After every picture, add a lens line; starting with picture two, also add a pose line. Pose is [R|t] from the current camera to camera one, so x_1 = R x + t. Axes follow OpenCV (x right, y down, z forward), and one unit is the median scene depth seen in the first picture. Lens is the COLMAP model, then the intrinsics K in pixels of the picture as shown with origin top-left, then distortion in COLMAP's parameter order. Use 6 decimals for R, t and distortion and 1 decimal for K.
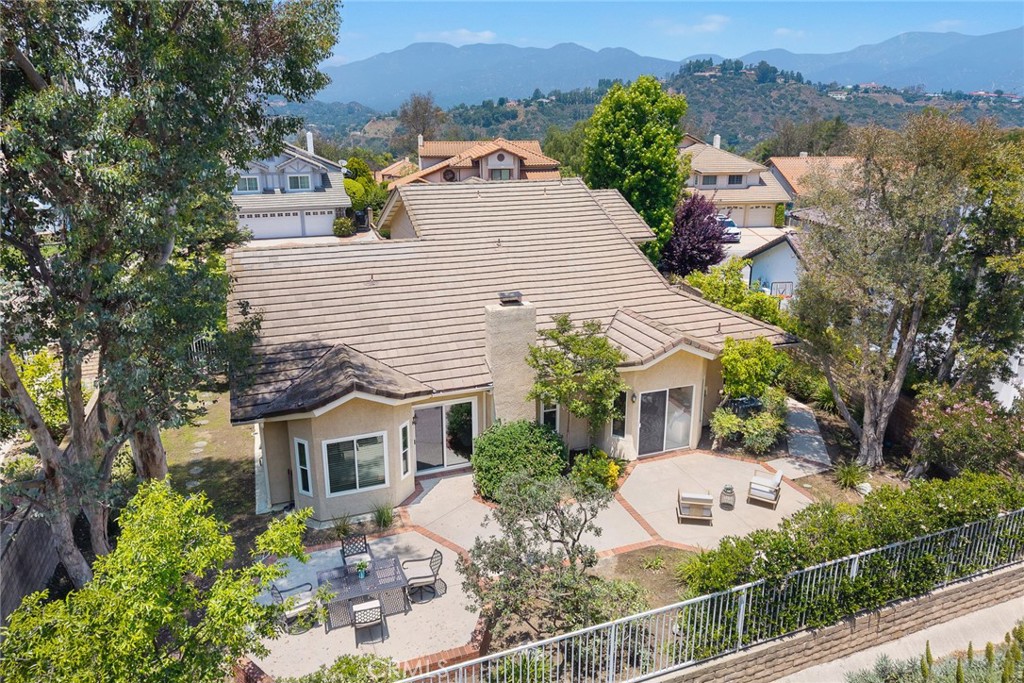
lens RADIAL K [[703.7, 0, 508.6], [0, 703.7, 322.7], [0, 0, 1]] dist [0.010876, -0.009555]
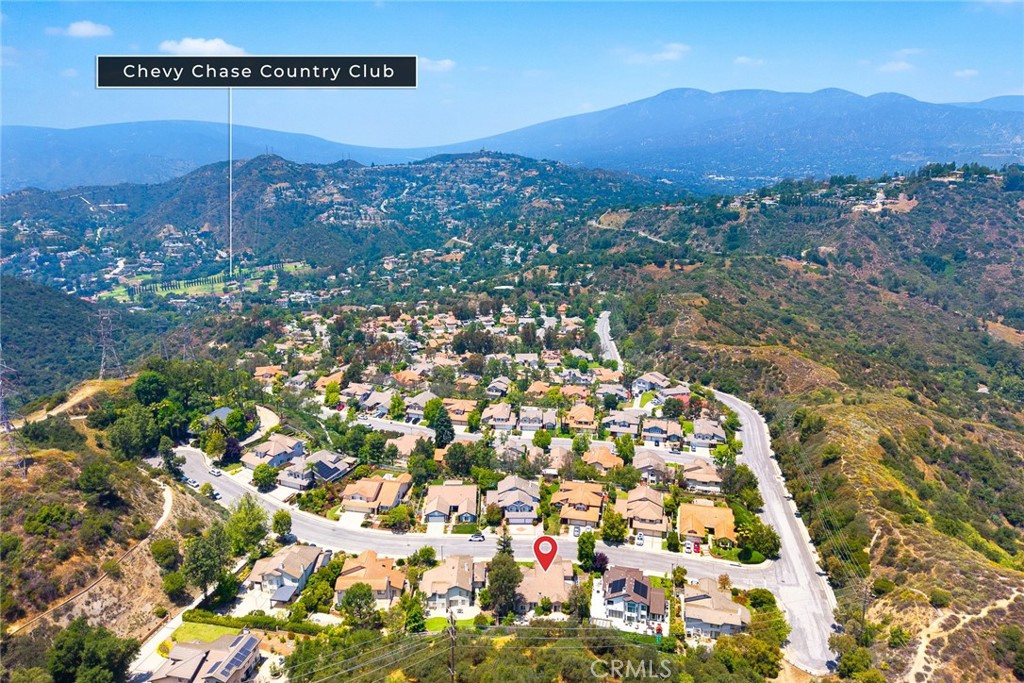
lens RADIAL K [[703.7, 0, 508.6], [0, 703.7, 322.7], [0, 0, 1]] dist [0.010876, -0.009555]
pose [[0.944368, 0.092928, -0.315489, 0.033717], [-0.110765, 0.993080, -0.039042, -0.048213], [0.309678, 0.071815, 0.948126, -0.125500]]
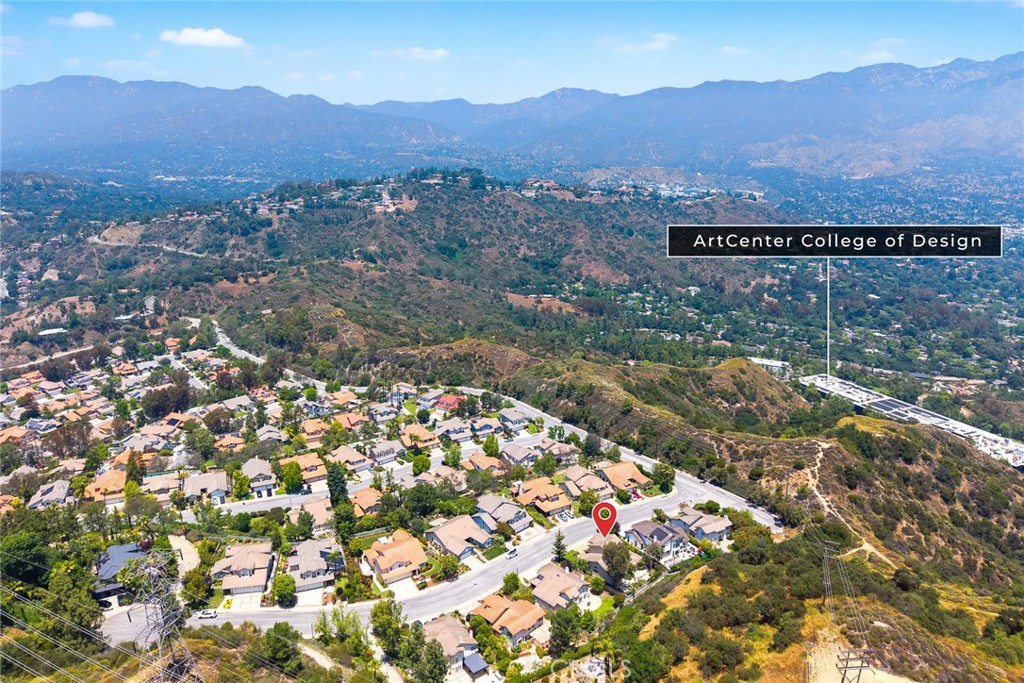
lens RADIAL K [[687.1, 0, 536.6], [0, 687.1, 339.4], [0, 0, 1]] dist [0.020472, -0.002563]
pose [[0.900002, -0.093735, 0.425688, -0.088407], [0.107816, 0.994130, -0.009044, -0.057029], [-0.422342, 0.054036, 0.904825, -0.135591]]
